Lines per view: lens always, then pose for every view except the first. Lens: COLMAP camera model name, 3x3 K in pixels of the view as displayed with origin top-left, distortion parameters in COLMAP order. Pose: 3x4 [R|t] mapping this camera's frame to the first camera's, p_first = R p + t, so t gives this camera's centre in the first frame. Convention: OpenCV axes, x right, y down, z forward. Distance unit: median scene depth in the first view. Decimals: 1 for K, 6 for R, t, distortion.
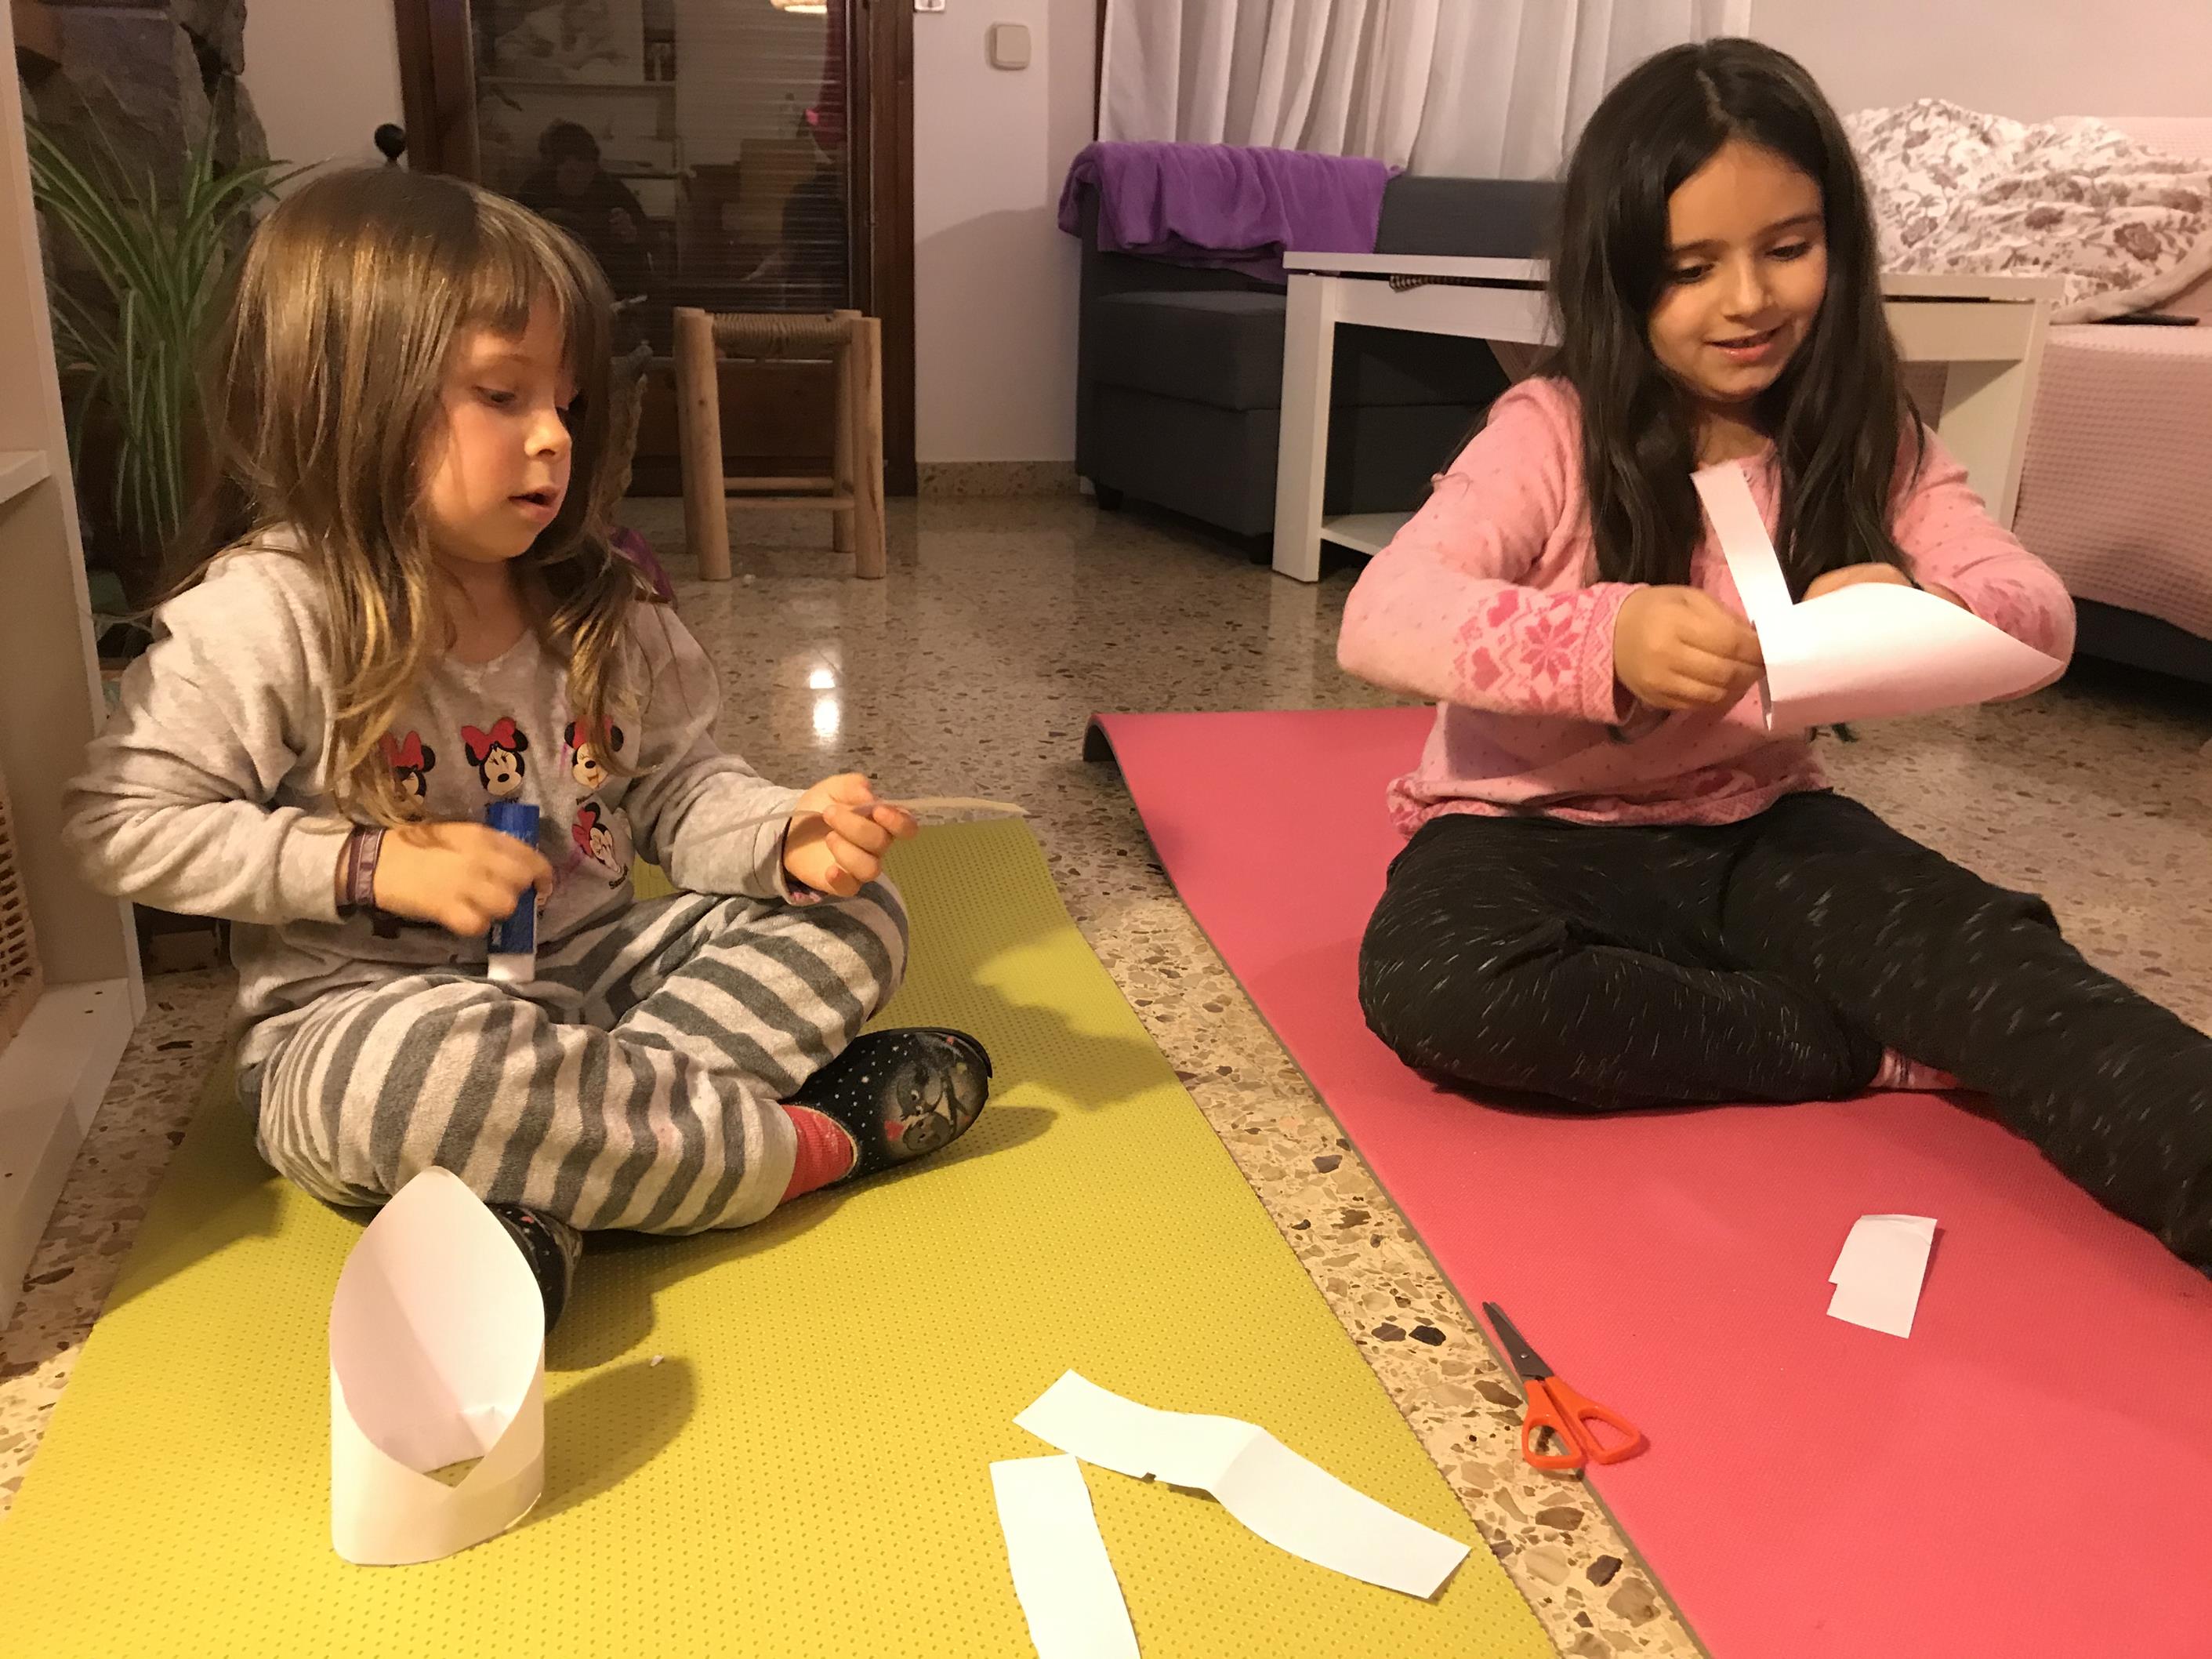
lens RADIAL K [[1834.8, 0, 1109.3], [0, 1834.8, 835.3], [0, 0, 1]] dist [0.038527, -0.037102]
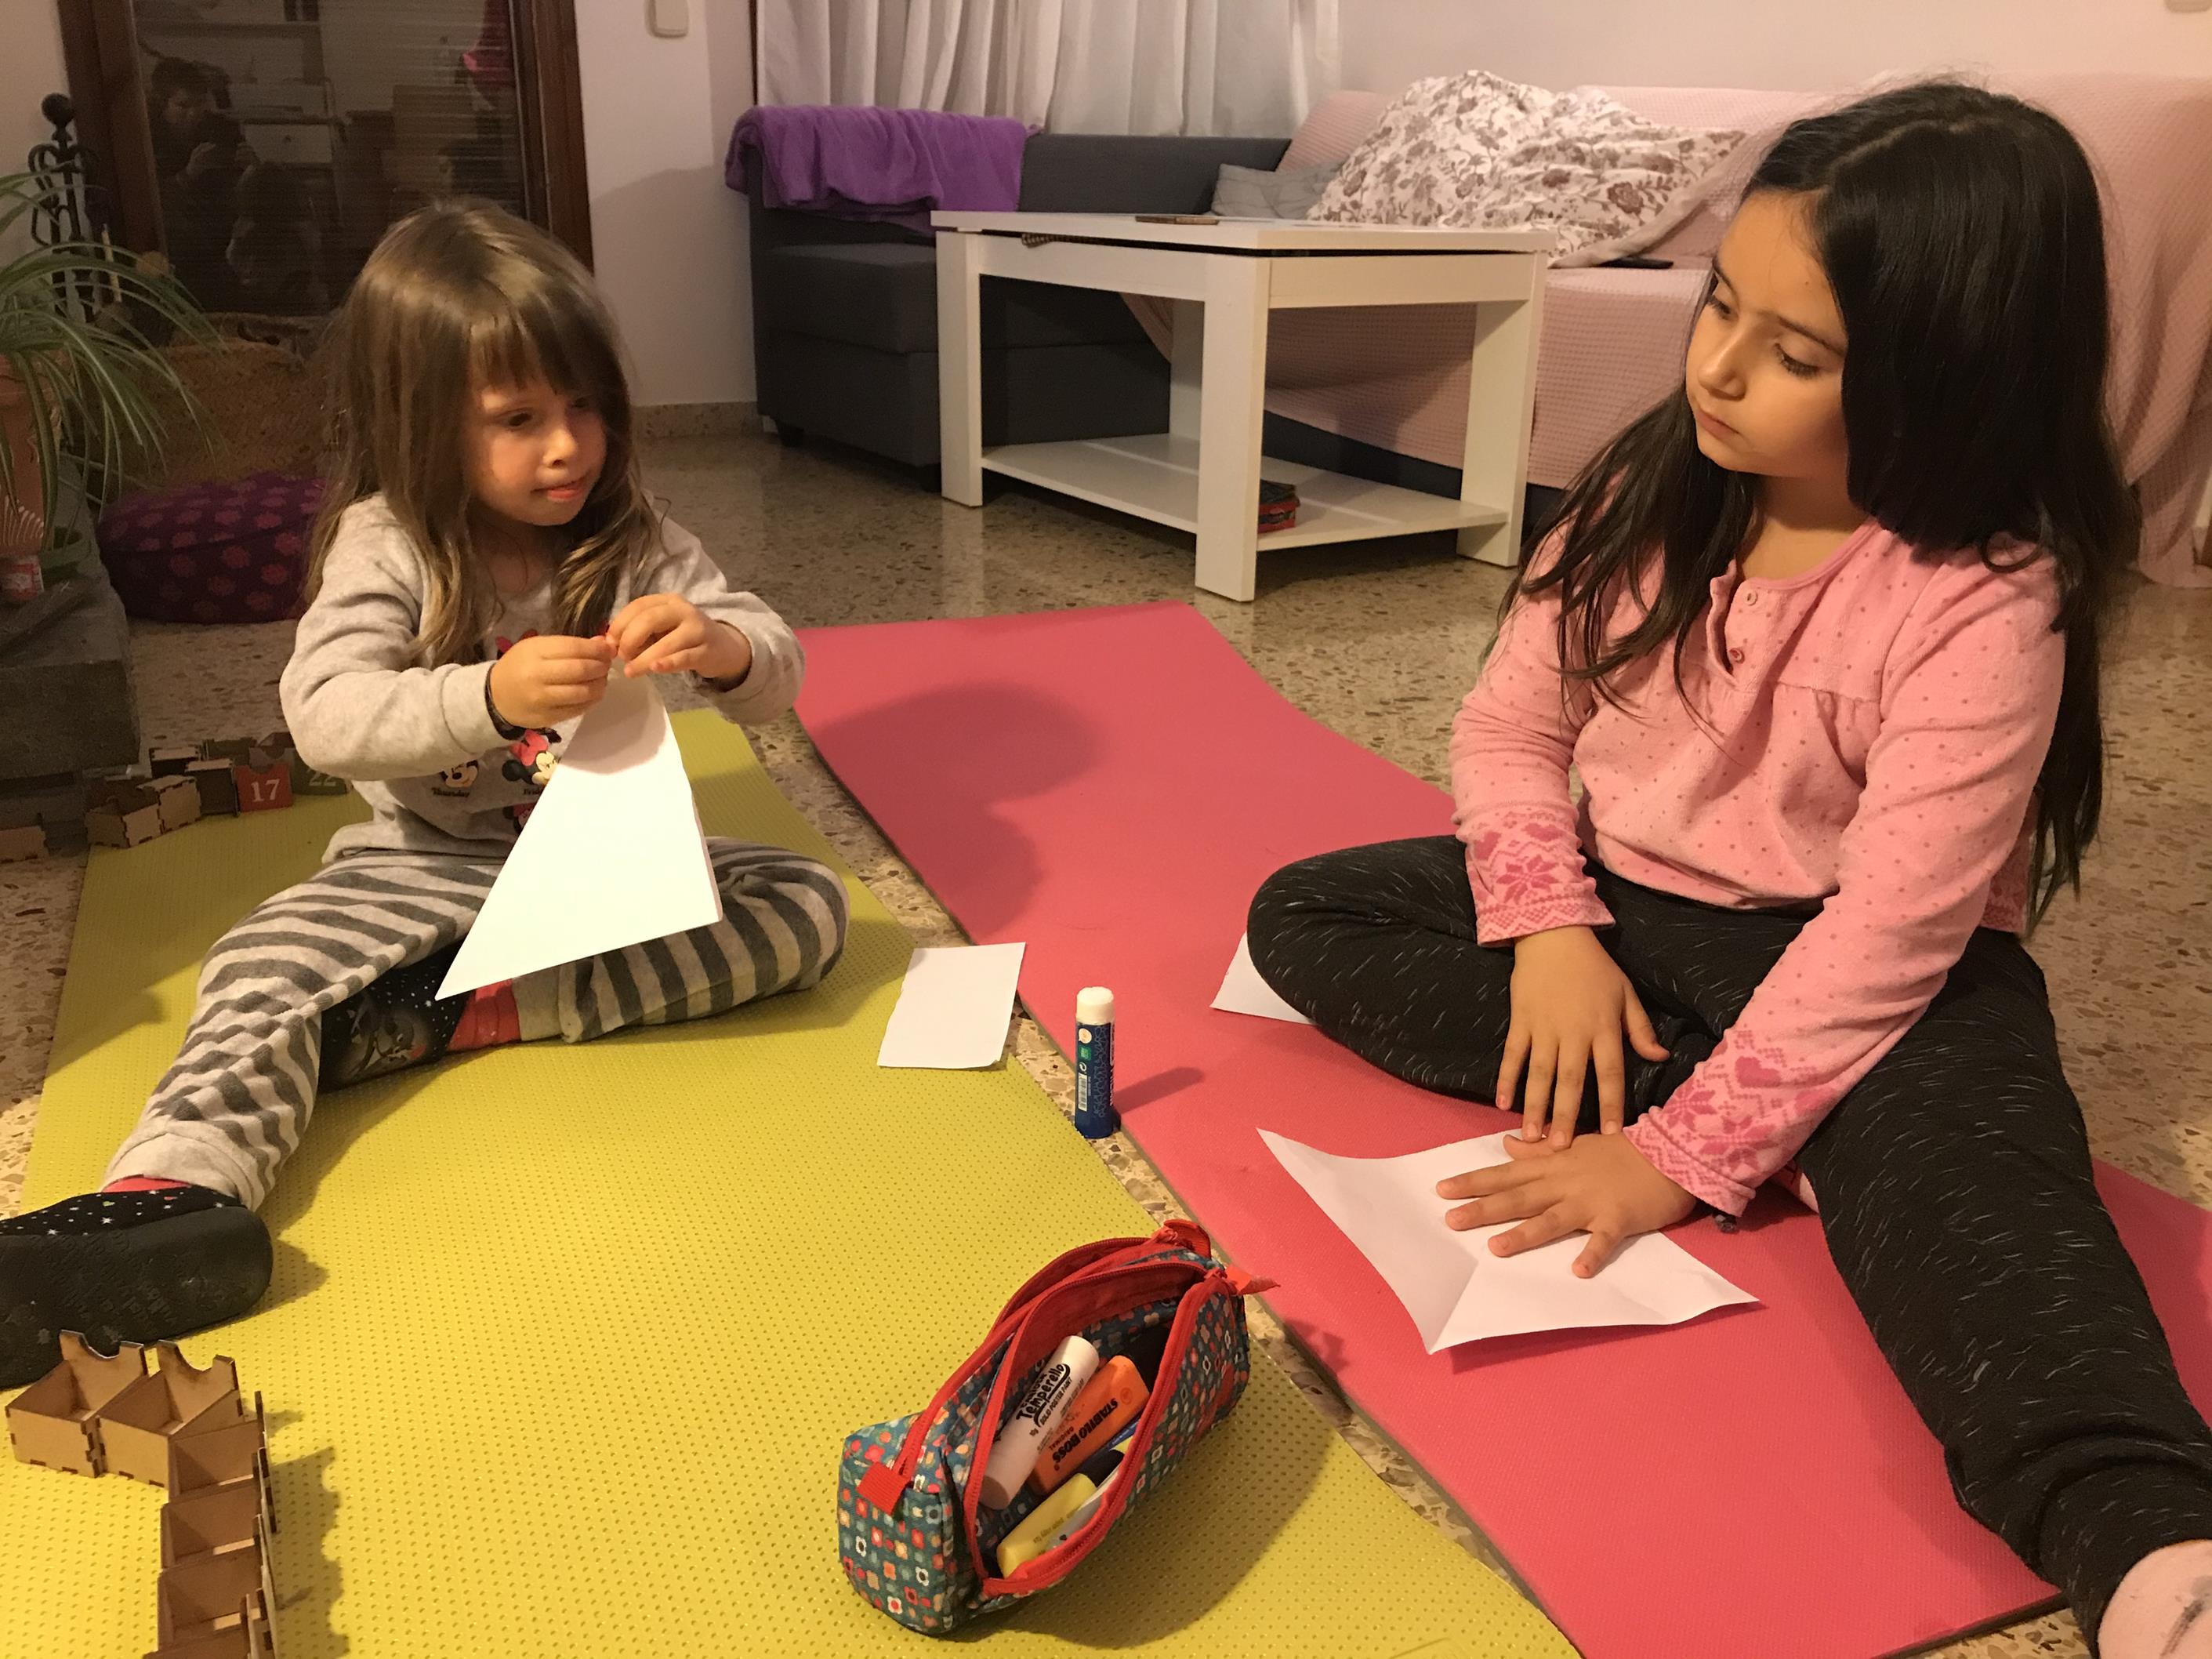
lens RADIAL K [[1834.8, 0, 1098.1], [0, 1834.8, 825.9], [0, 0, 1]] dist [0.038527, -0.037102]
pose [[0.987282, -0.064013, 0.145520, 0.007568], [0.059520, 0.997612, 0.035029, 0.023160], [-0.147415, -0.025922, 0.988735, -0.130850]]
